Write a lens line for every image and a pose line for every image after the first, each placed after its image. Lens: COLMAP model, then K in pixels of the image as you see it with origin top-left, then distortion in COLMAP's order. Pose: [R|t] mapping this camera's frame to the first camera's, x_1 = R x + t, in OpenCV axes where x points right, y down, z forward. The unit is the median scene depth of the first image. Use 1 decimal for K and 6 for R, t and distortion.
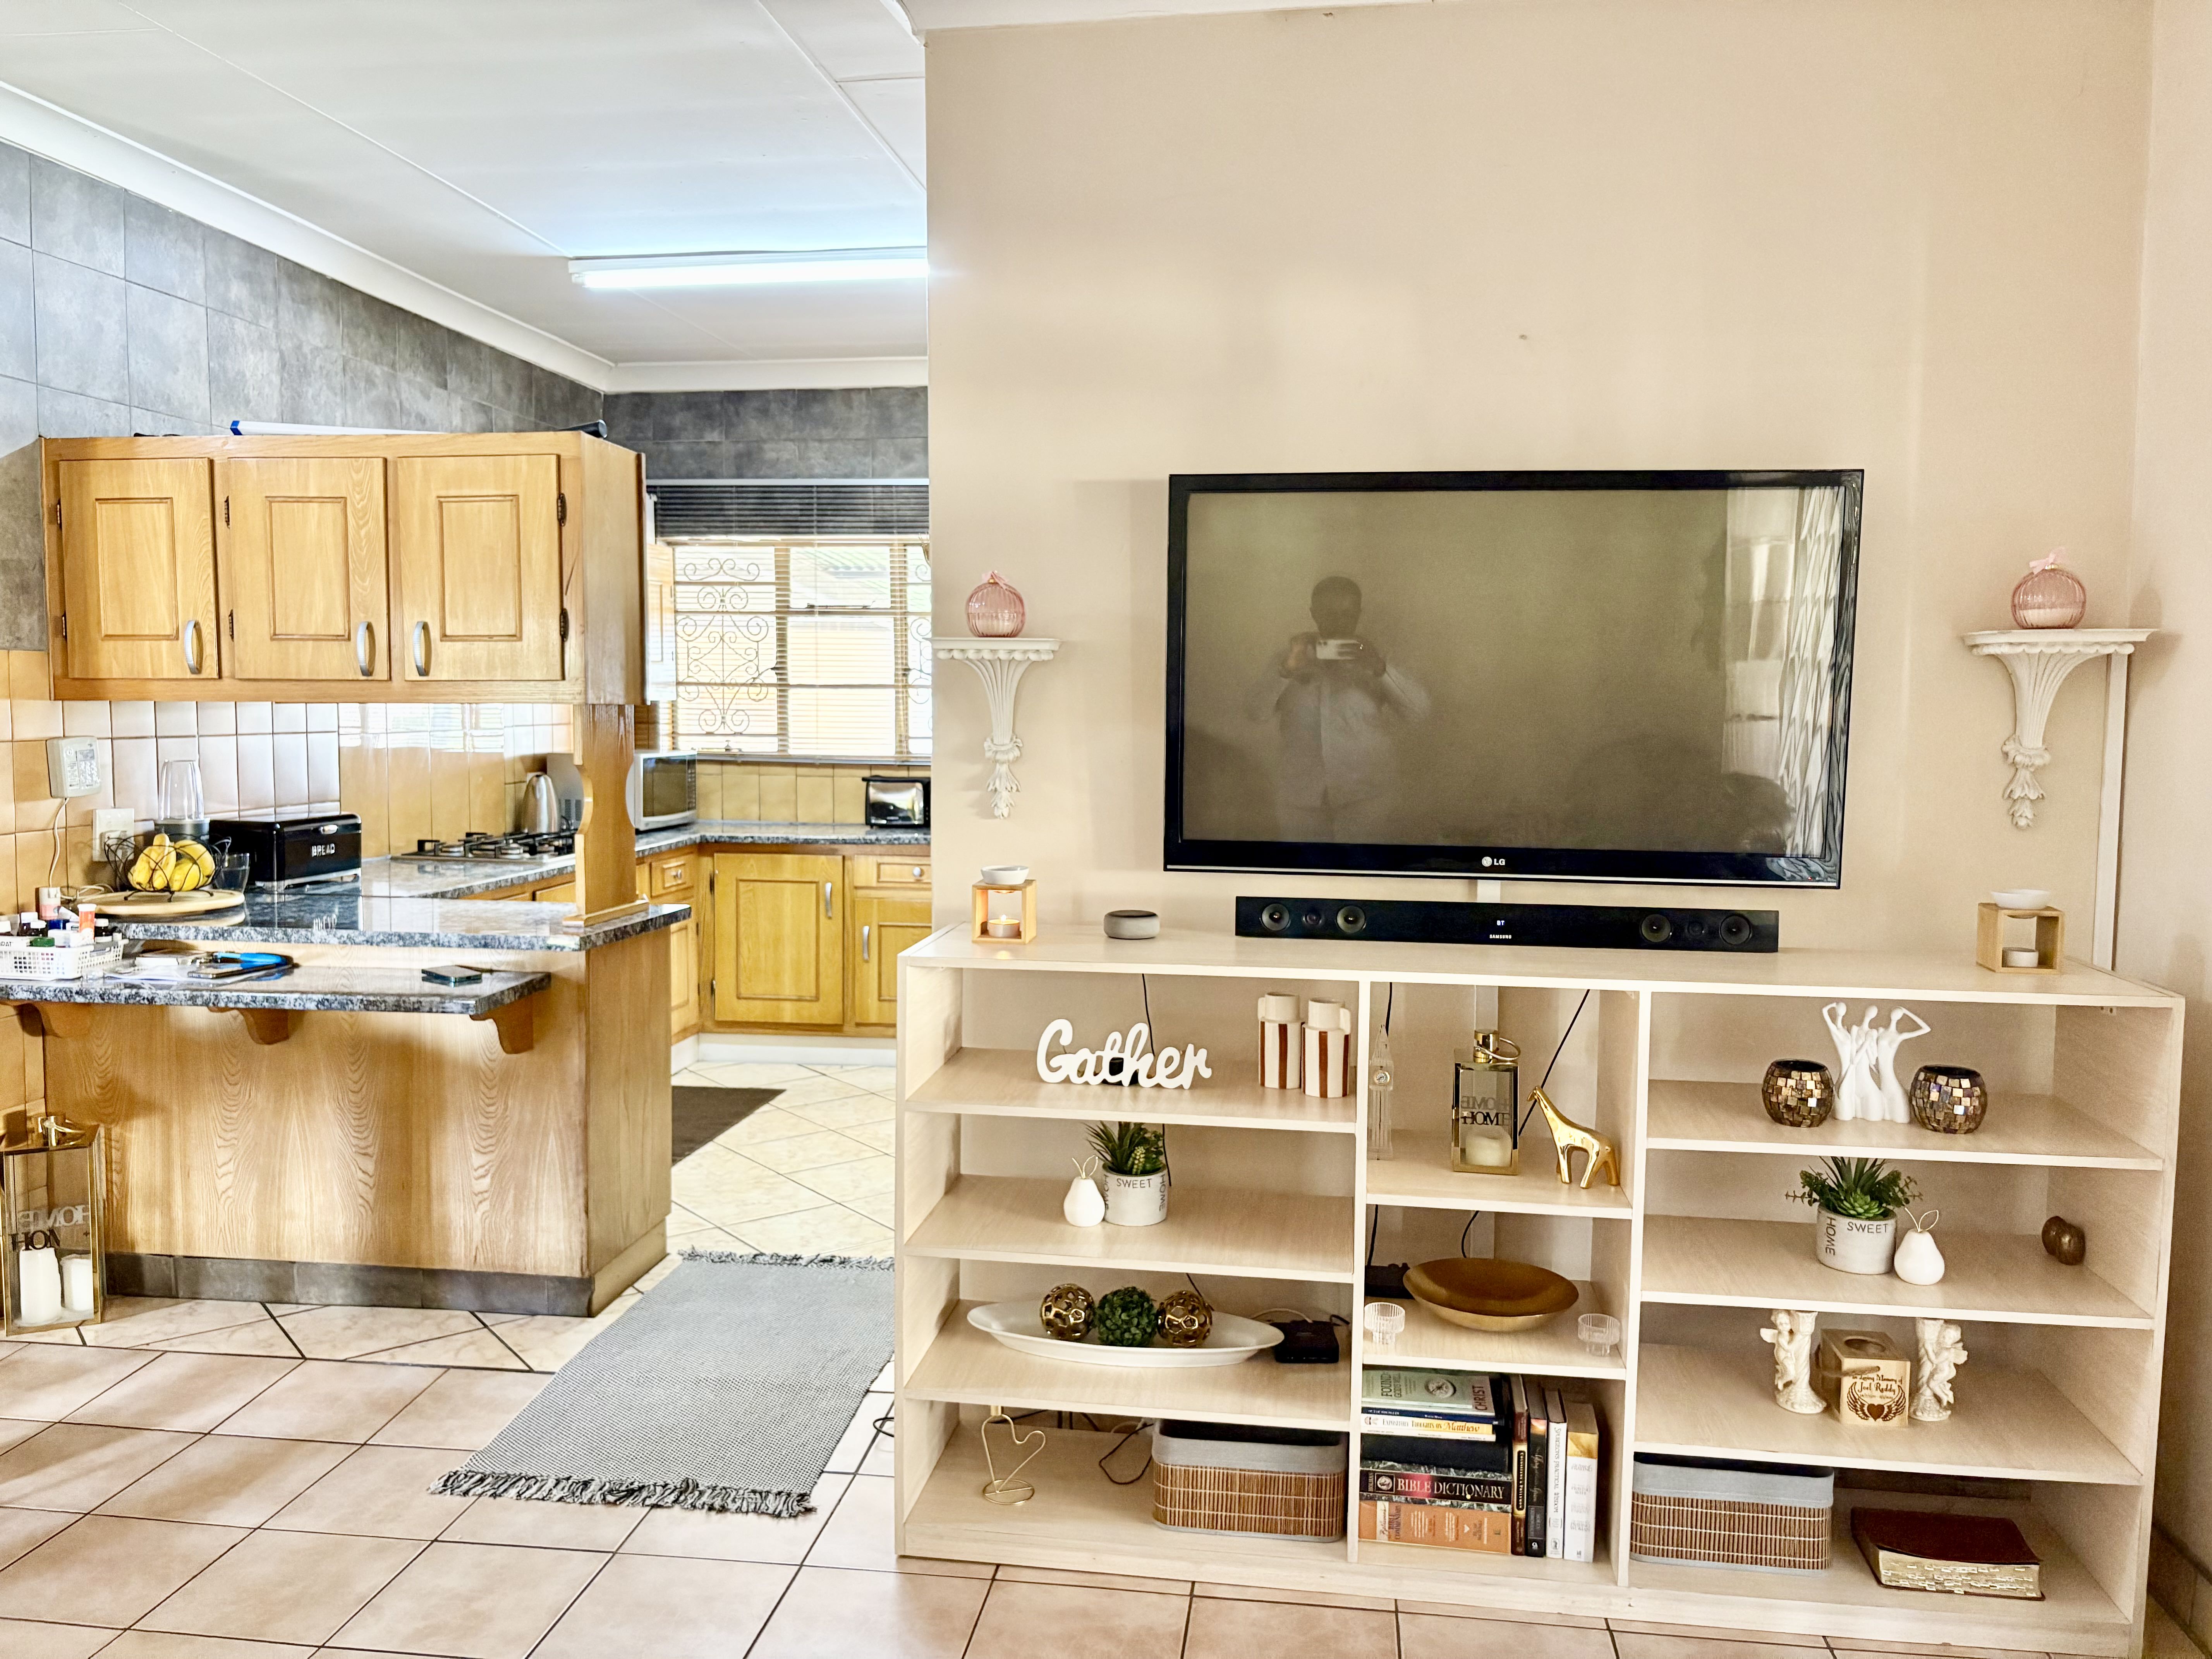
lens RADIAL K [[1694.1, 0, 1110.9], [0, 1694.1, 824.7], [0, 0, 1]] dist [0.029890, -0.029979]
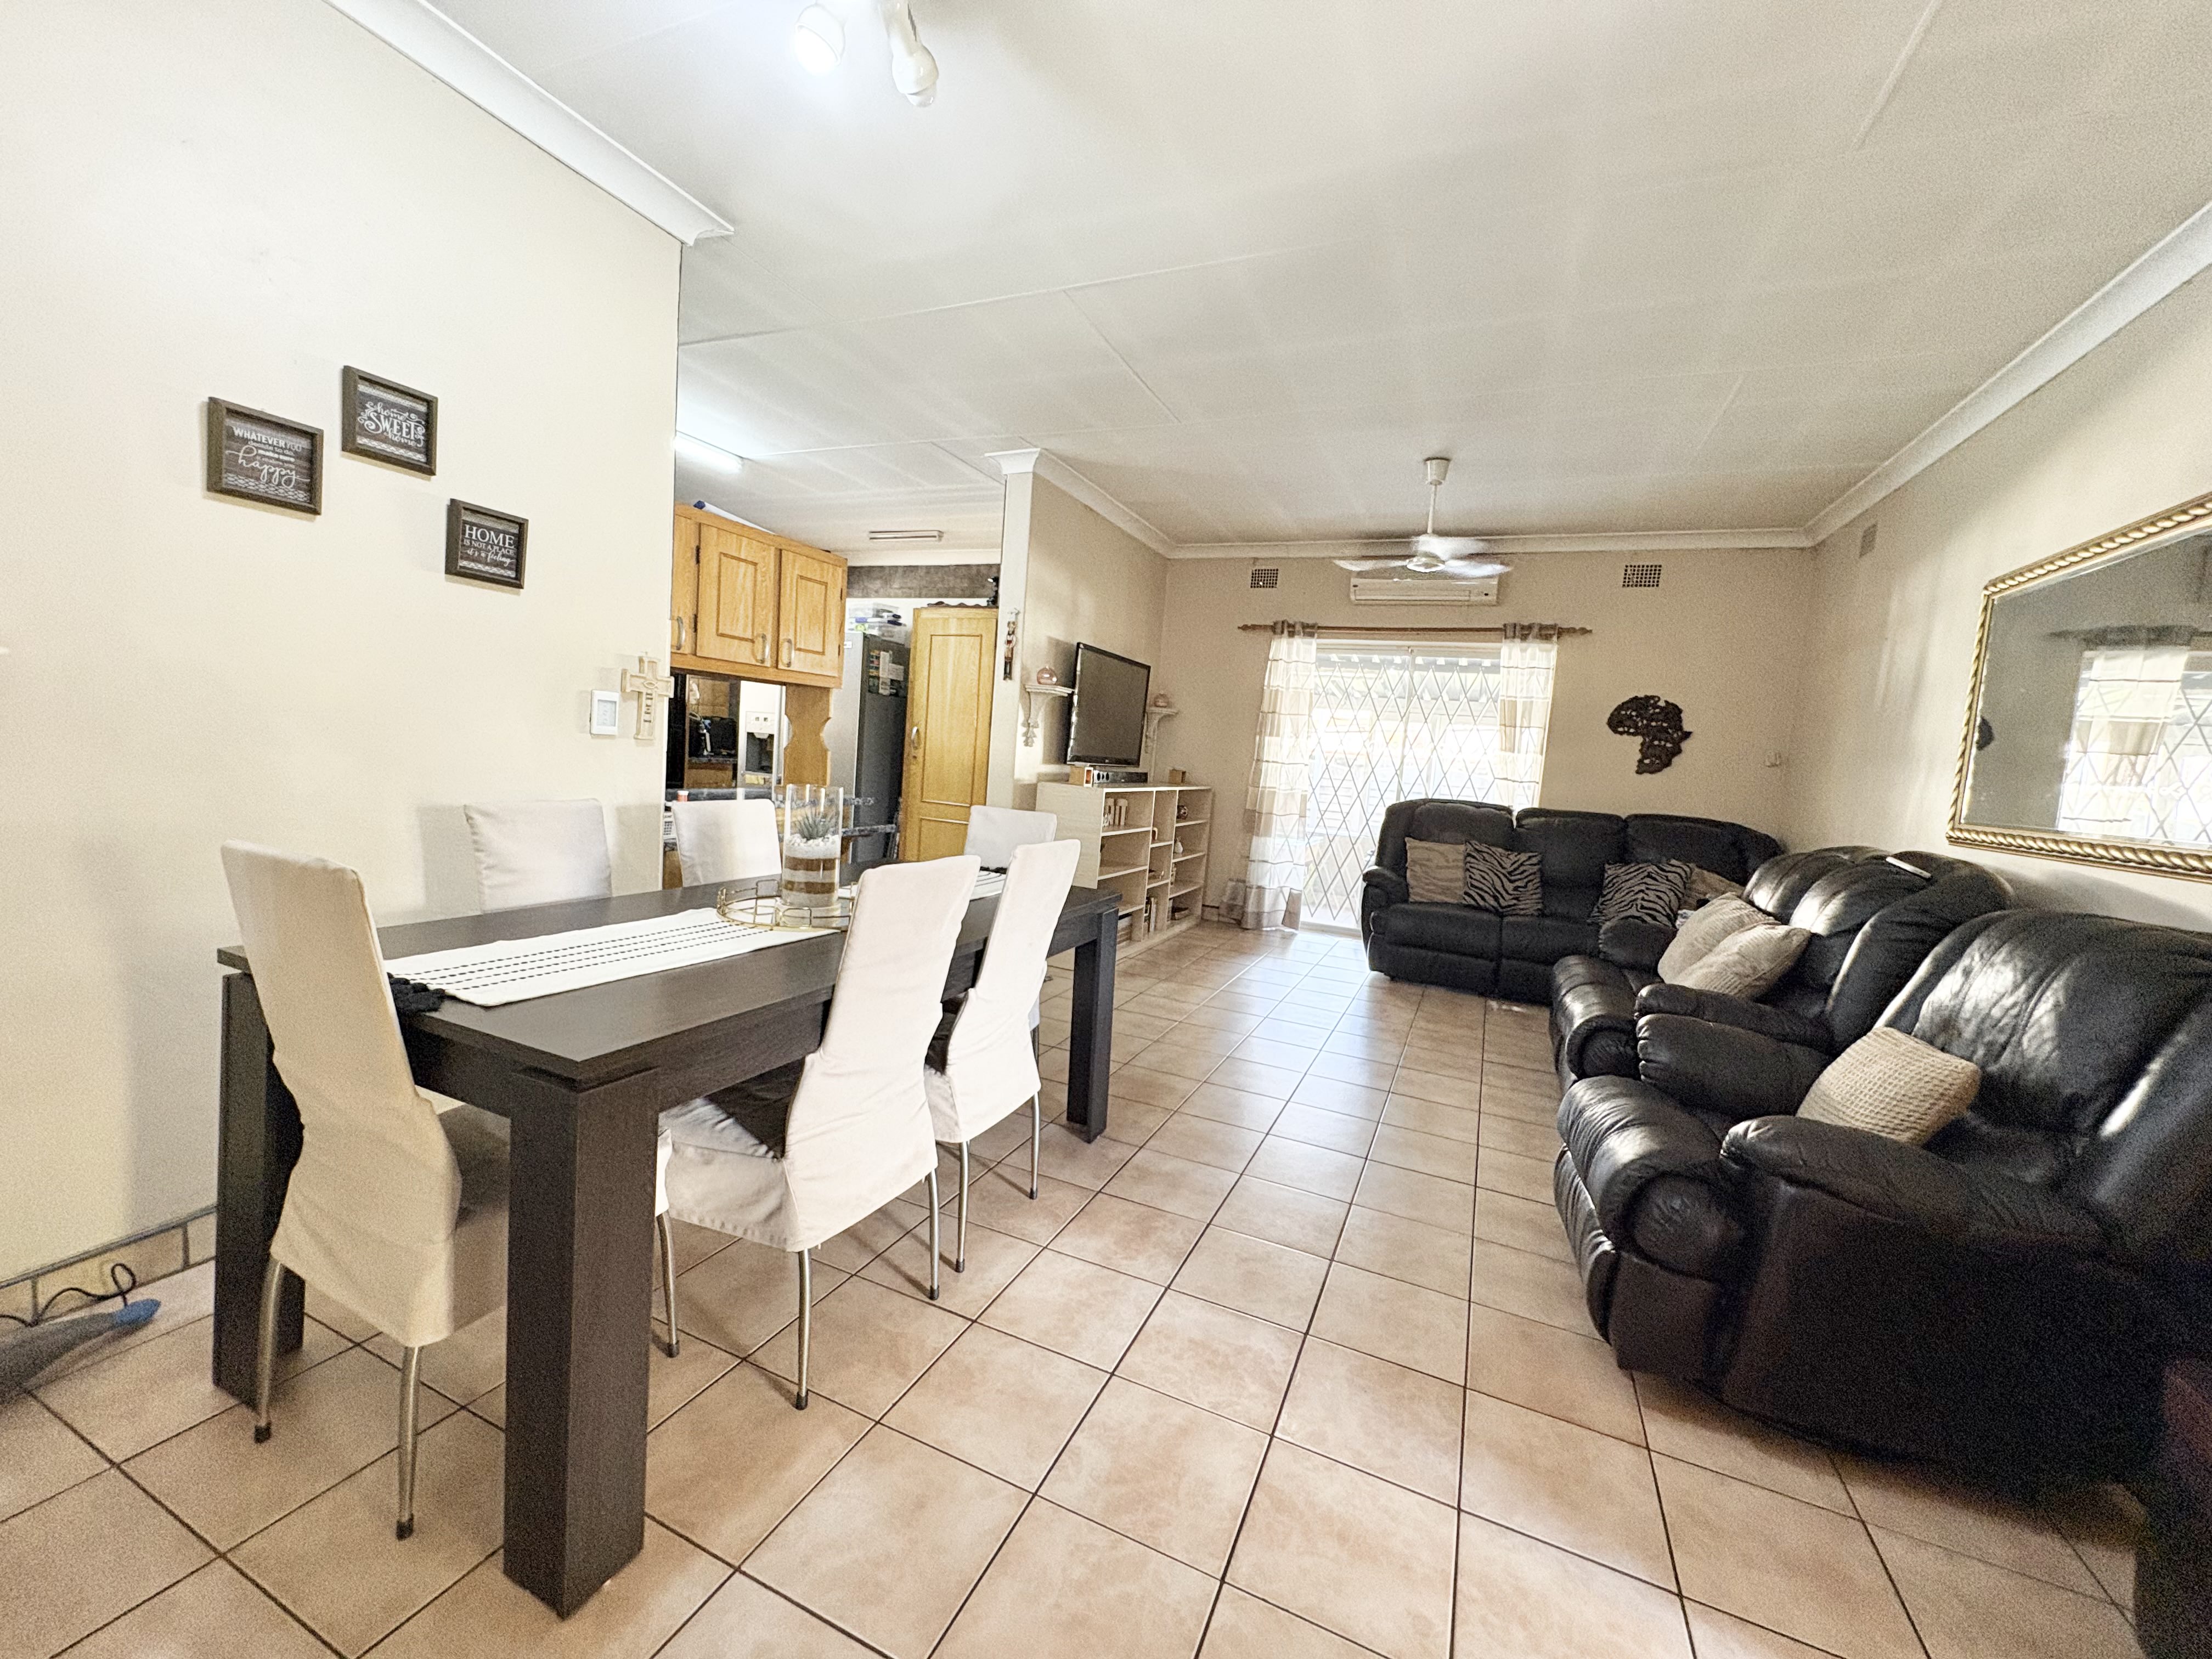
lens RADIAL K [[883.5, 0, 1107.7], [0, 883.5, 820.1], [0, 0, 1]] dist [-0.002631, 0.001027]
pose [[0.275143, -0.061894, 0.959409, -1.243989], [0.002041, 0.997961, 0.063796, 0.021592], [-0.961401, -0.015595, 0.274708, 0.366074]]
